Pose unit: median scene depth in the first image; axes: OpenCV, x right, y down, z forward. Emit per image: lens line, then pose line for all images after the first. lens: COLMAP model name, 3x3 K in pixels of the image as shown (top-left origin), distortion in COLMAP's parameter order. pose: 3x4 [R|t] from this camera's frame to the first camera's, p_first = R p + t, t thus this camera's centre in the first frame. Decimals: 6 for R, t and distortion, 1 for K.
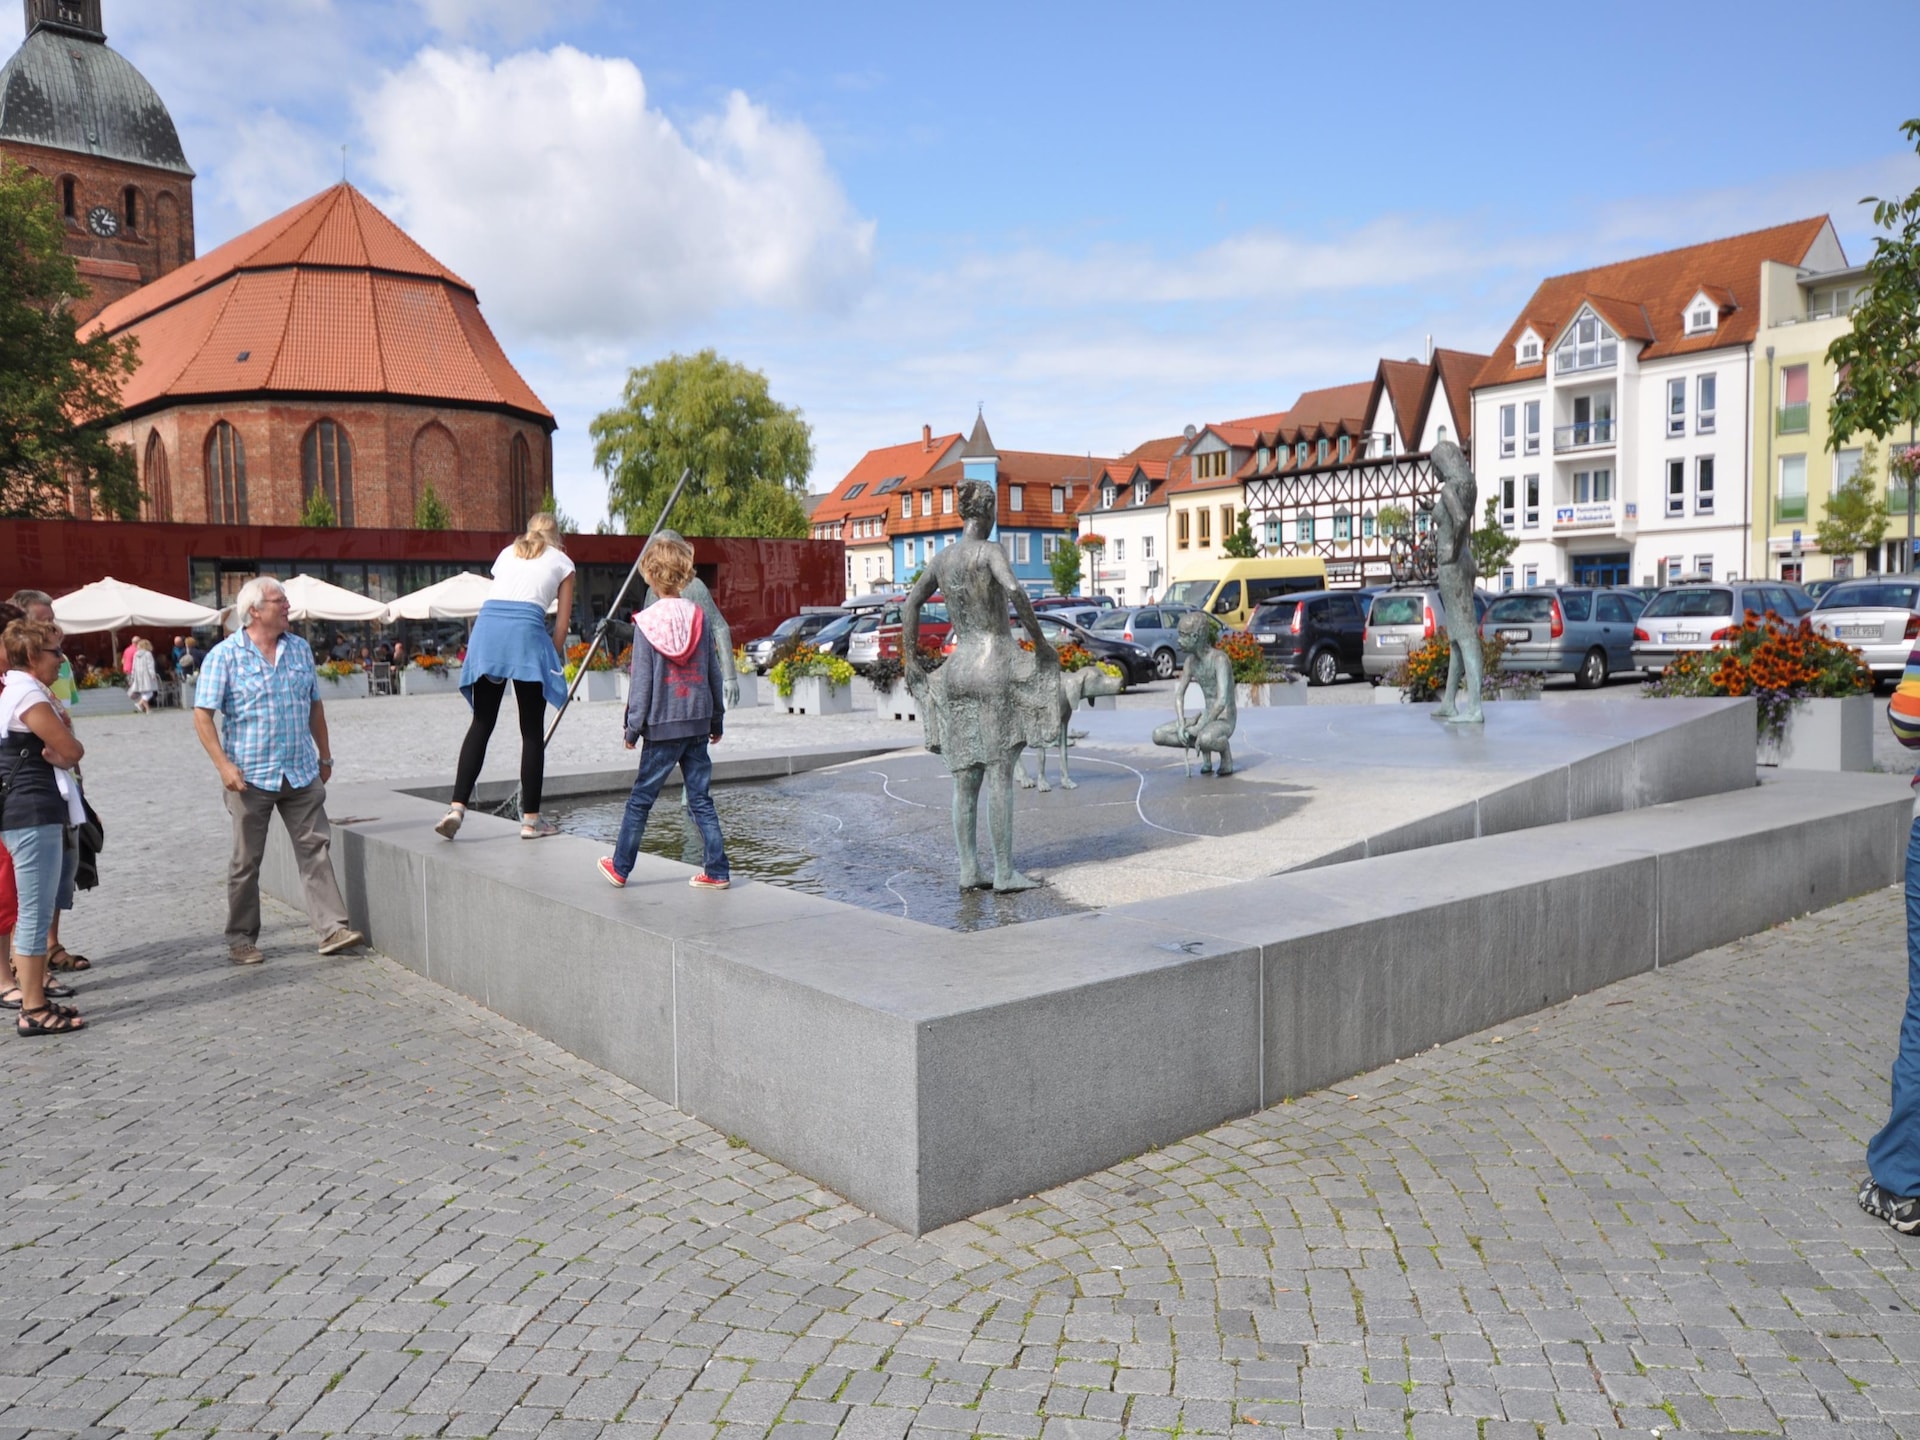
lens RADIAL K [[1402.7, 0, 960.0], [0, 1402.7, 720.0], [0, 0, 1]] dist [-0.001464, -0.005030]
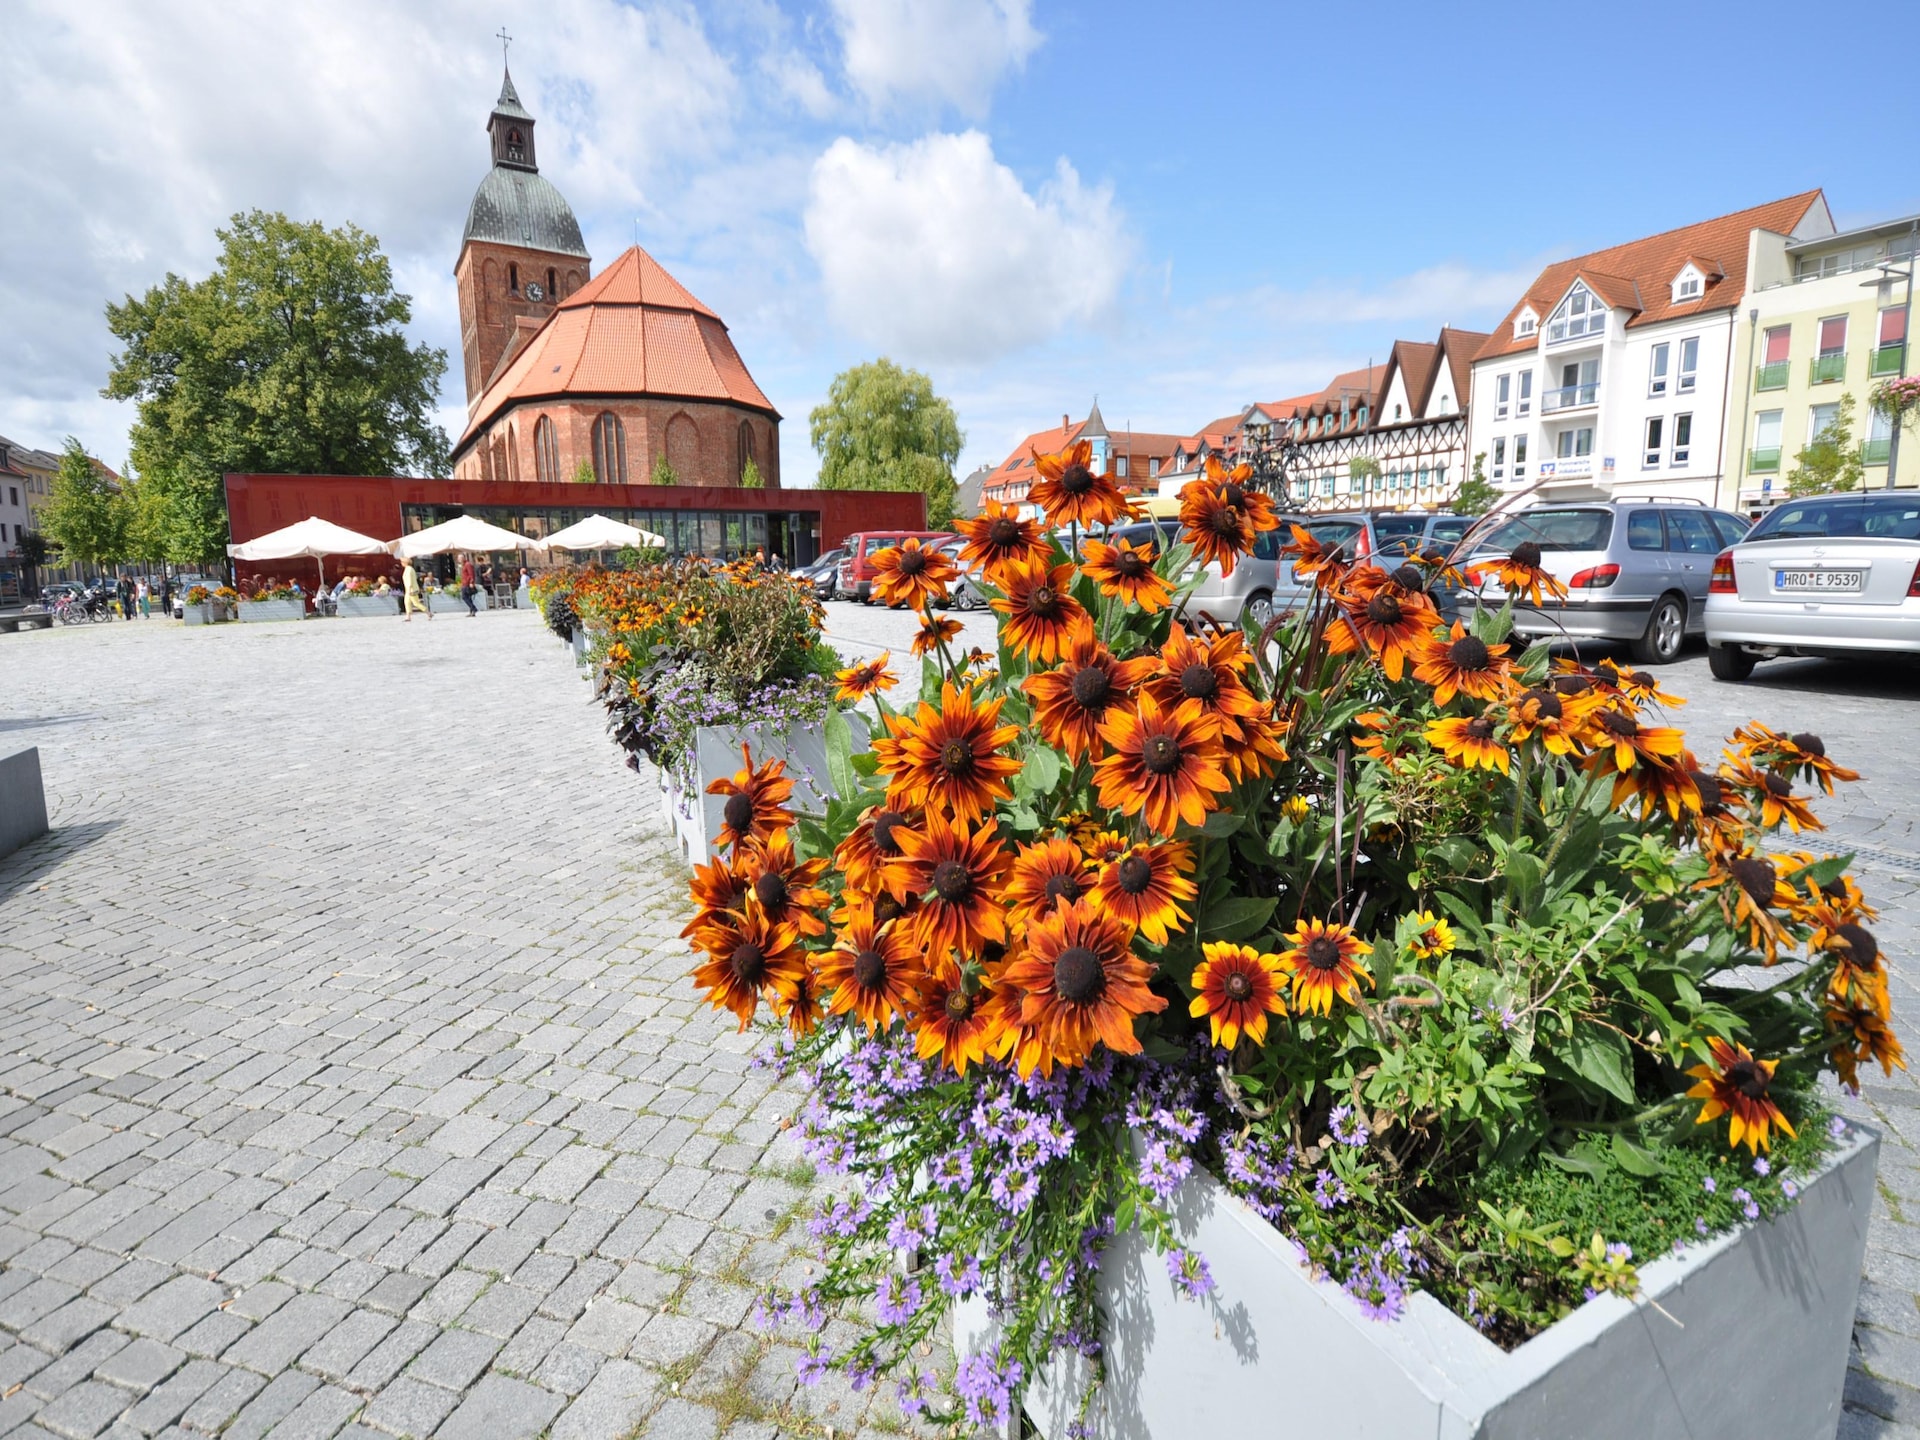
lens RADIAL K [[910.9, 0, 955.8], [0, 910.9, 701.8], [0, 0, 1]] dist [-0.000368, -0.018518]
pose [[0.980807, 0.038340, -0.191176, 0.095994], [-0.022032, 0.995990, 0.086707, -0.008315], [0.193734, -0.080831, 0.977719, 0.147782]]
